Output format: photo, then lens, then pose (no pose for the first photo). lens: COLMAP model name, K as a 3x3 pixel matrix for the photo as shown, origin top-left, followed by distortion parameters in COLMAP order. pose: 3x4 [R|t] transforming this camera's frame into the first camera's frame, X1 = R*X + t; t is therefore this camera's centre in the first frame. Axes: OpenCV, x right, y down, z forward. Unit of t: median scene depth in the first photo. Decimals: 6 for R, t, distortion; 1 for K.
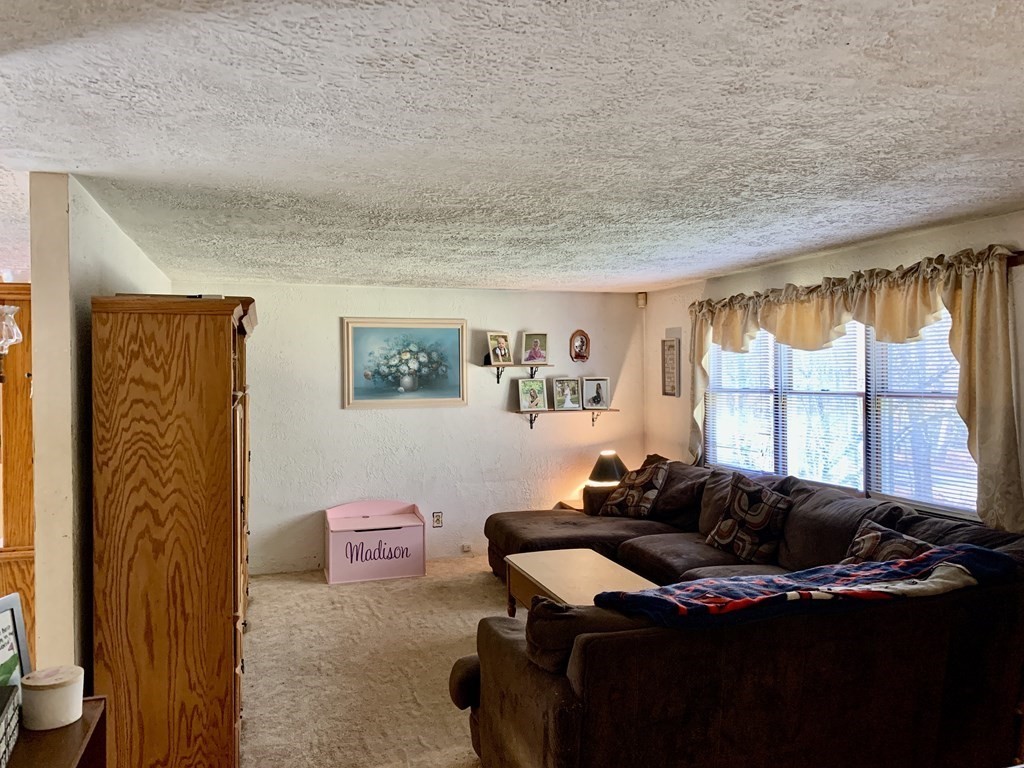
lens RADIAL K [[781.1, 0, 512.0], [0, 781.1, 380.6], [0, 0, 1]] dist [0.041001, -0.054022]
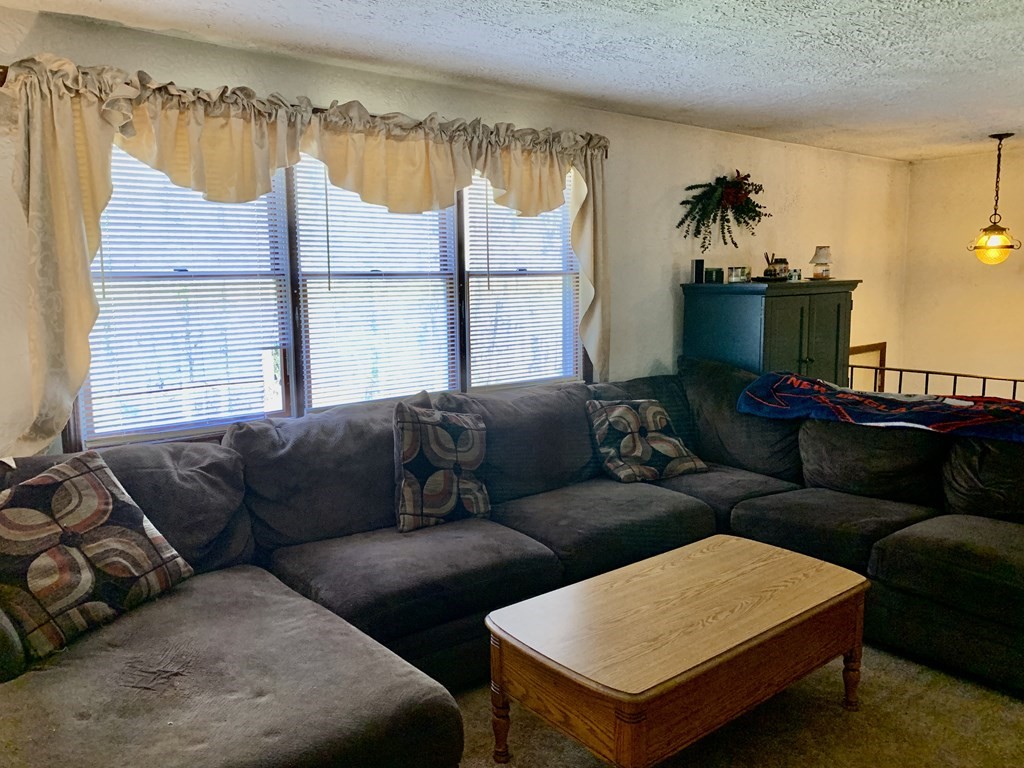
lens RADIAL K [[781.1, 0, 511.7], [0, 781.1, 379.3], [0, 0, 1]] dist [0.041001, -0.054022]
pose [[-0.350280, -0.105747, 0.930656, -0.357479], [0.029523, 0.991866, 0.123814, 0.028864], [-0.936180, 0.070846, -0.344309, 1.283029]]
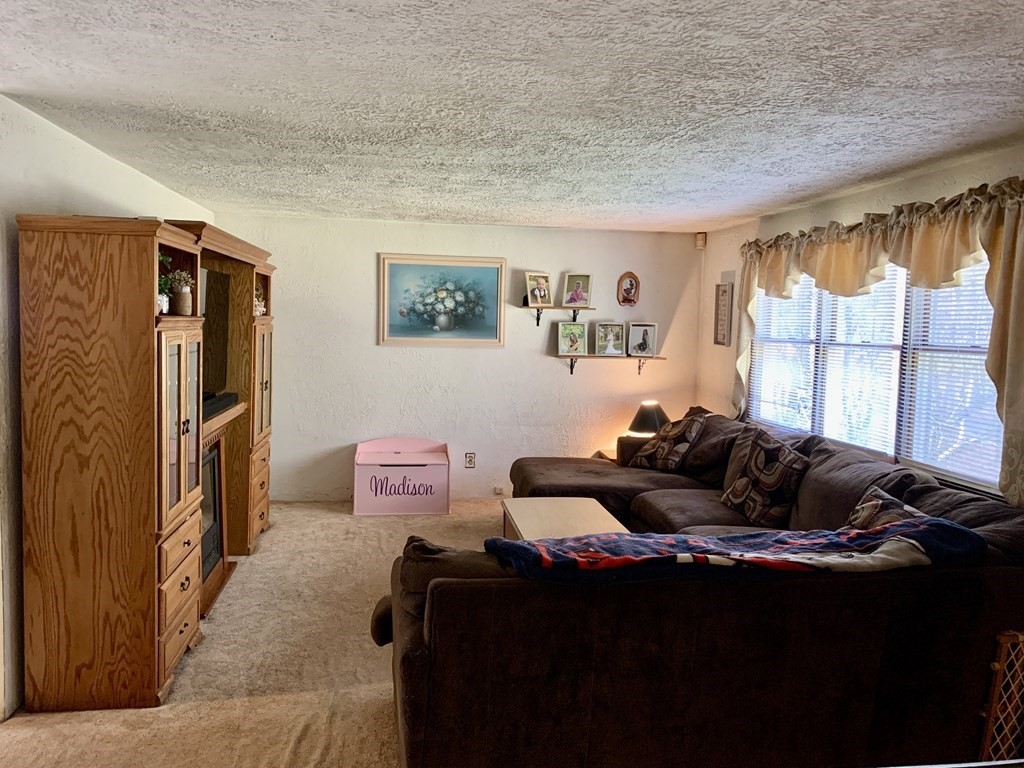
lens RADIAL K [[781.1, 0, 508.9], [0, 781.1, 378.3], [0, 0, 1]] dist [0.041001, -0.054022]
pose [[0.984865, 0.045040, -0.167371, 0.170066], [-0.034479, 0.997258, 0.065484, 0.010000], [0.169861, -0.058722, 0.983717, 0.055270]]
